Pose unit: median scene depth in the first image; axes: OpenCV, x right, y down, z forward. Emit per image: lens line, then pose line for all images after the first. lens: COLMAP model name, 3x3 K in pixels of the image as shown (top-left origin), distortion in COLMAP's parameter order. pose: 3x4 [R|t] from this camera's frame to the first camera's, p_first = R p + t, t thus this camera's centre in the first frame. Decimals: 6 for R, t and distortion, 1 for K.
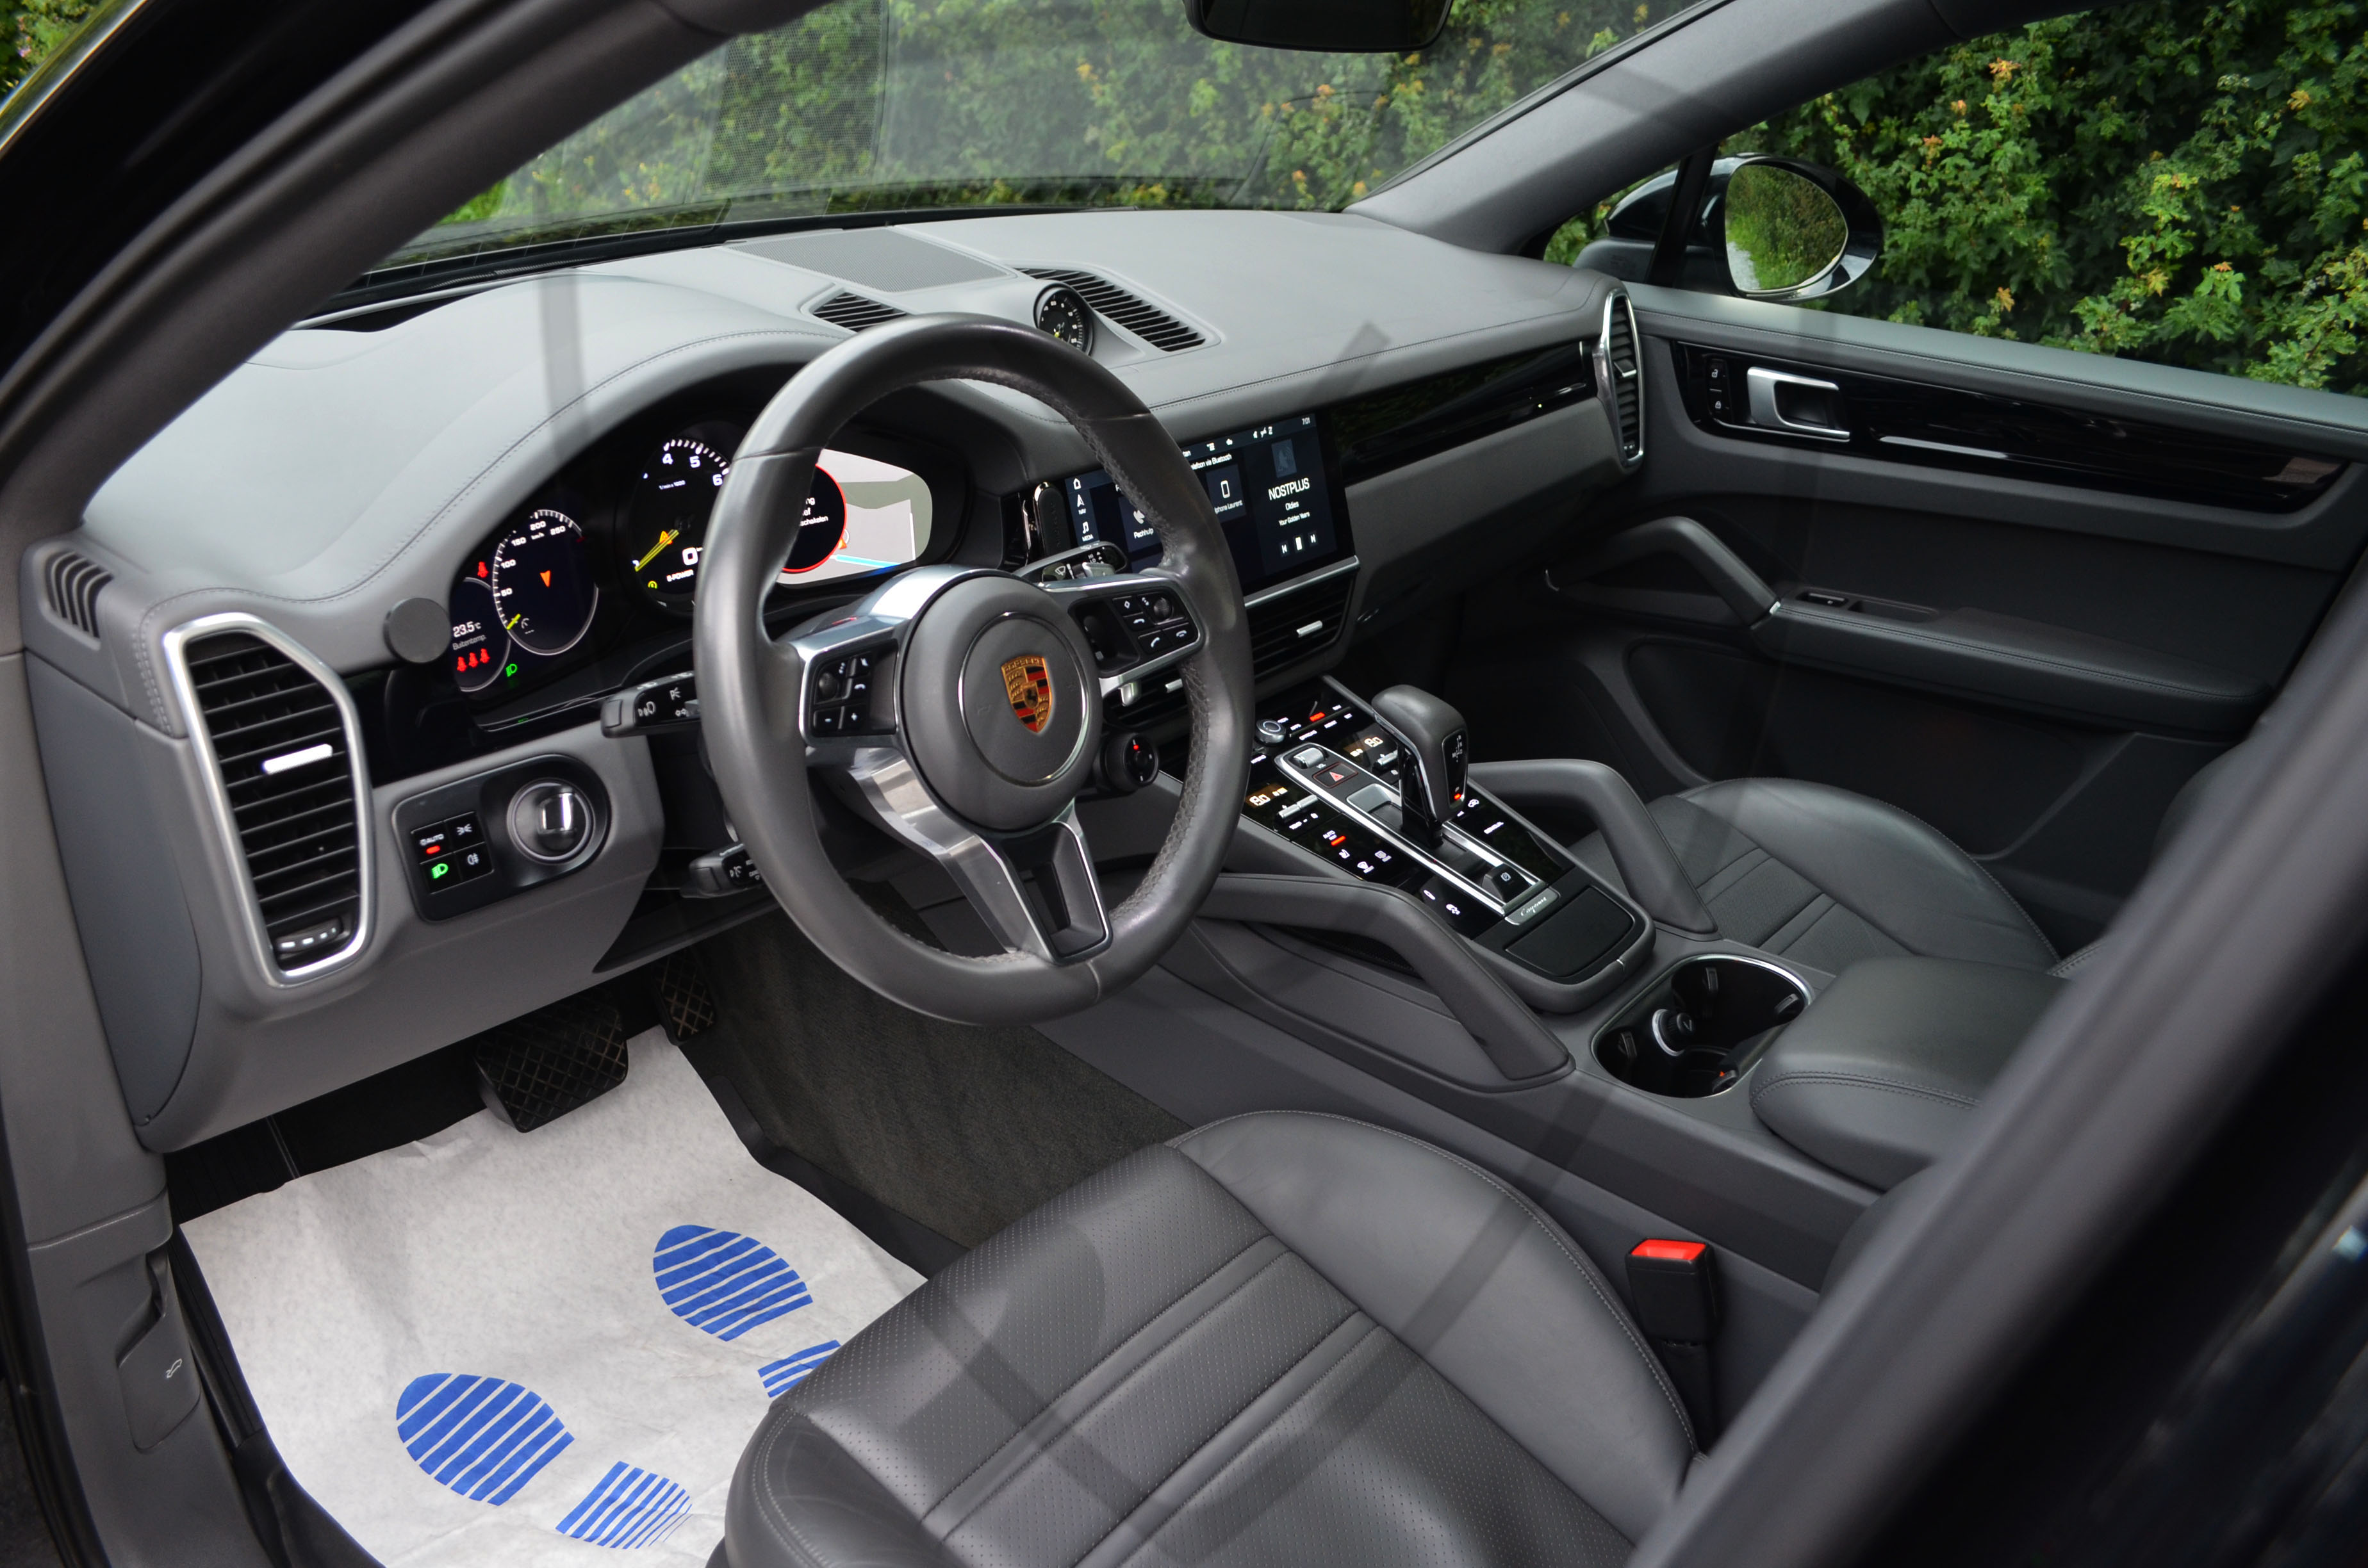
lens RADIAL K [[1829.3, 0, 1181.1], [0, 1829.3, 855.2], [0, 0, 1]] dist [-0.078603, 0.010081]
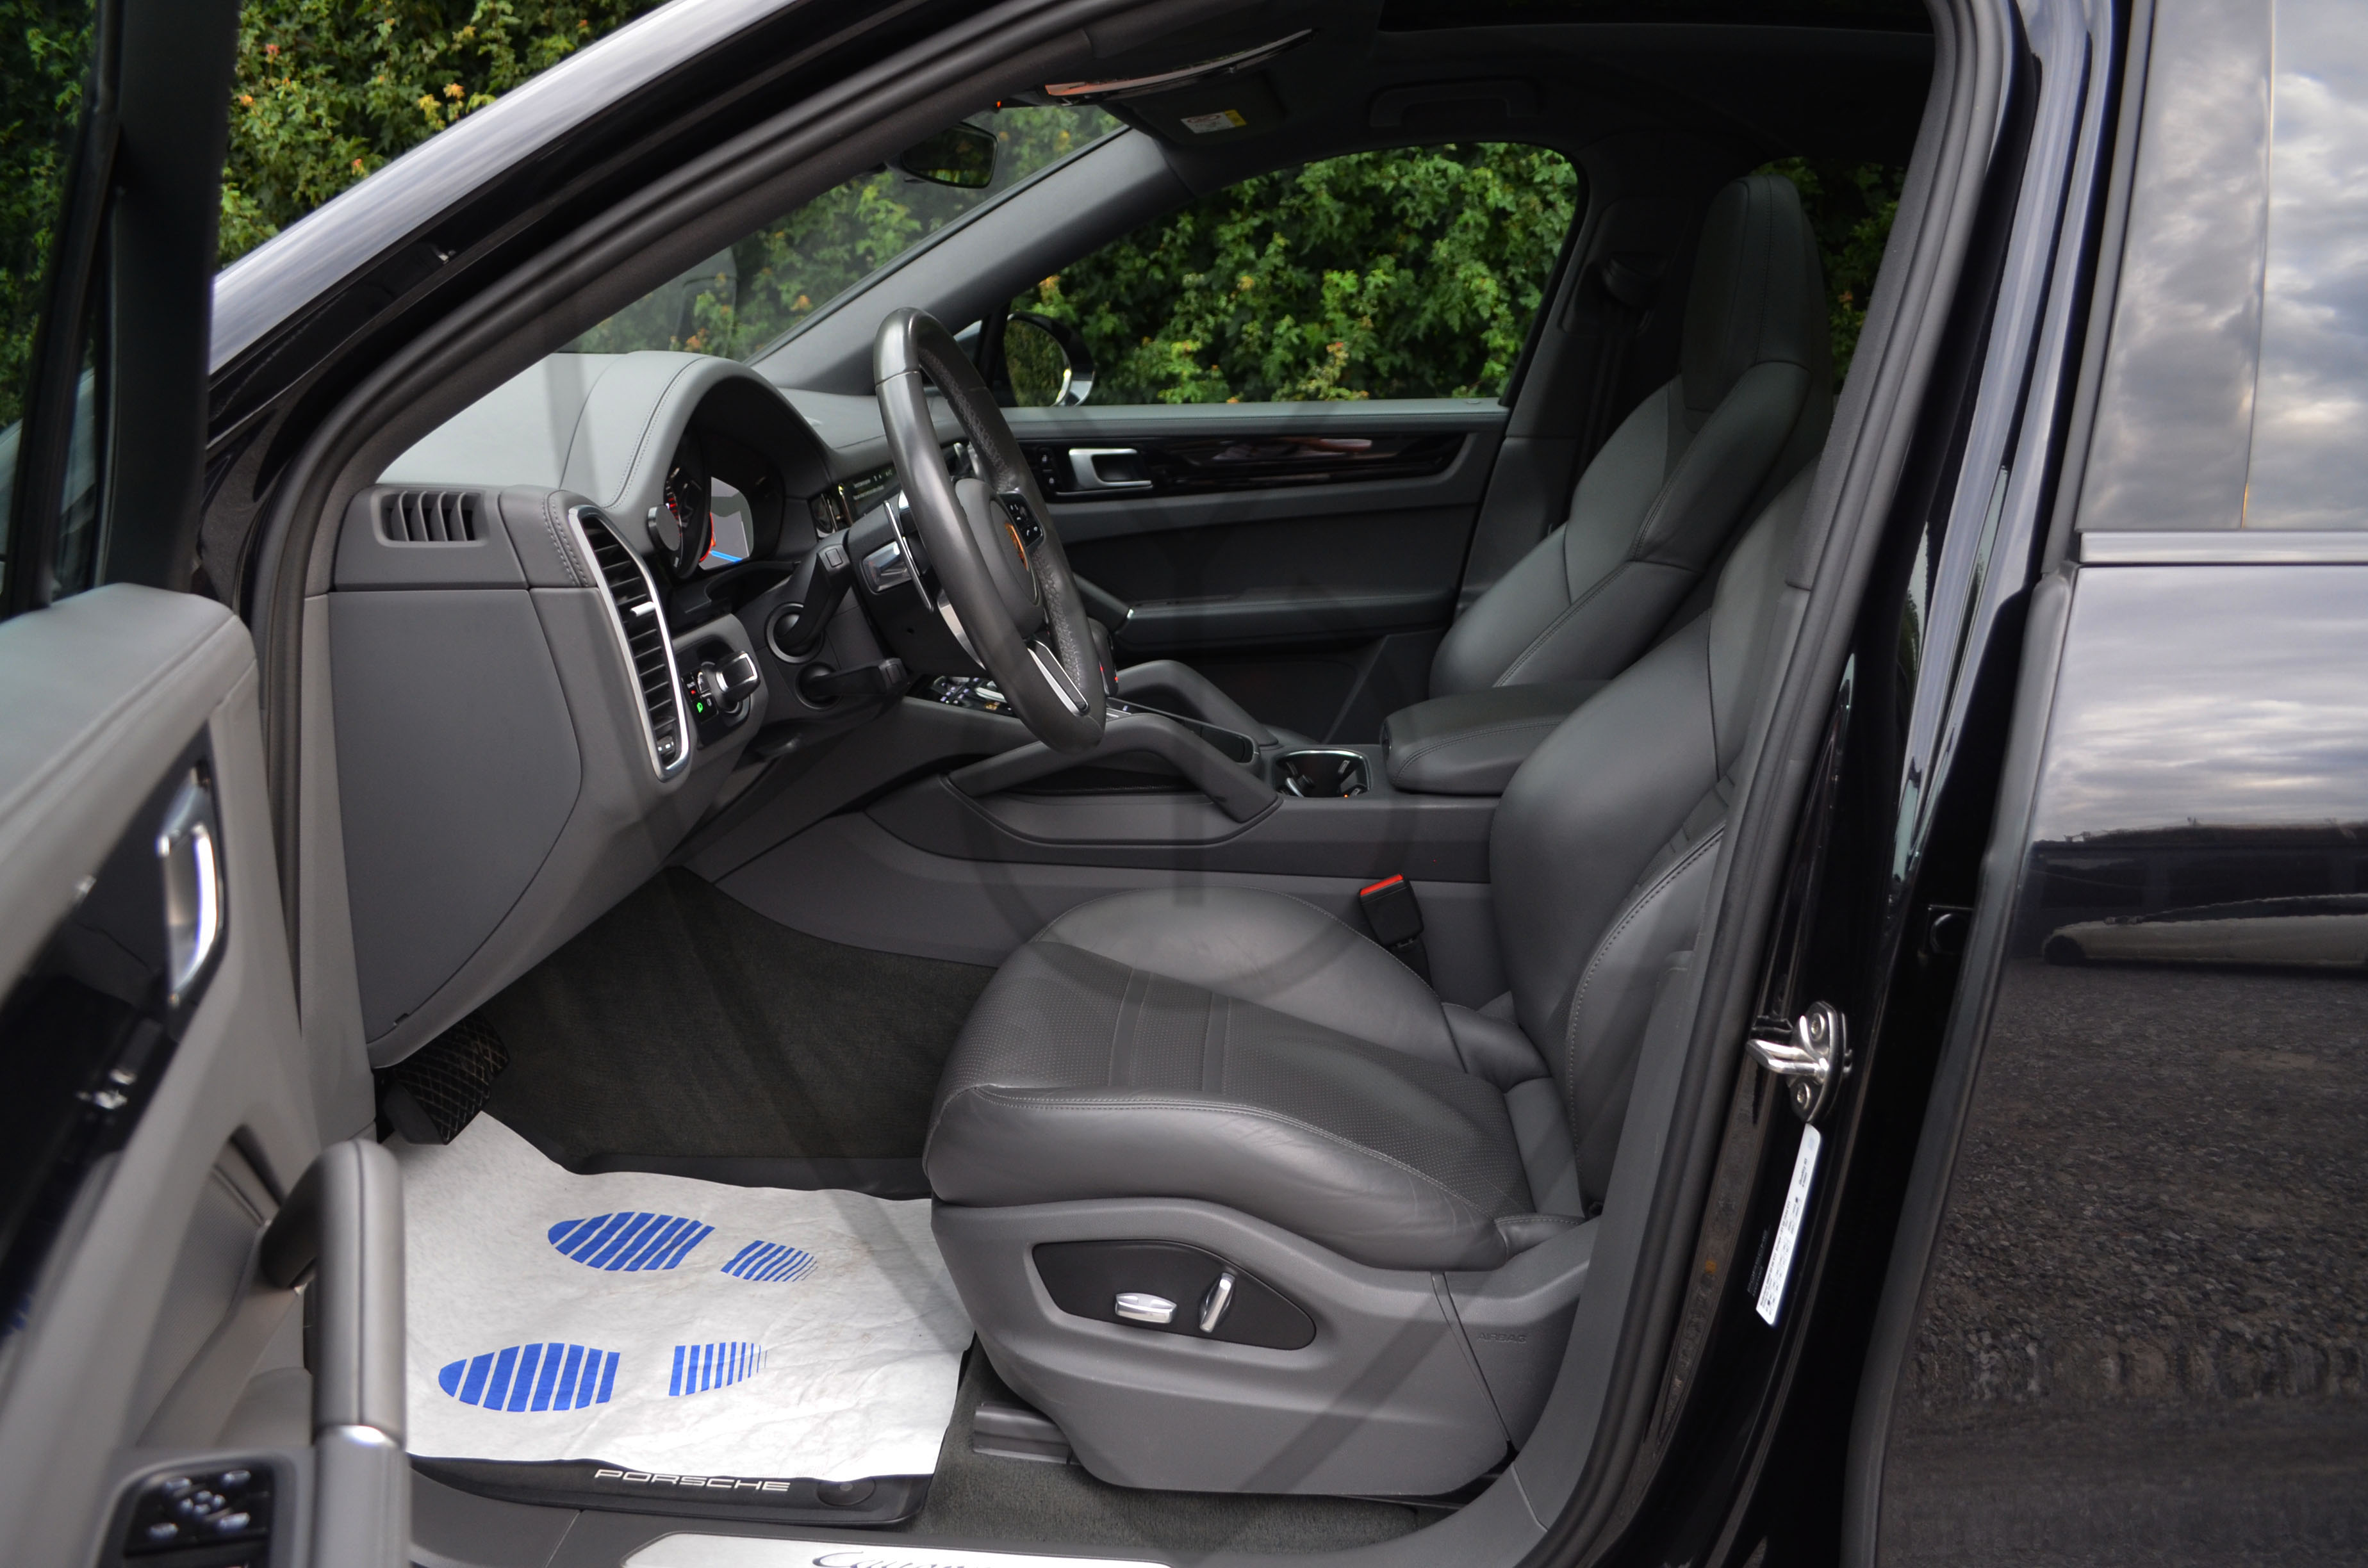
lens RADIAL K [[1829.3, 0, 1181.1], [0, 1829.3, 855.2], [0, 0, 1]] dist [-0.078603, 0.010081]
pose [[0.815345, -0.210637, 0.539300, -0.282612], [0.299437, 0.950637, -0.081411, 0.107114], [-0.495530, 0.227864, 0.838169, -0.092832]]
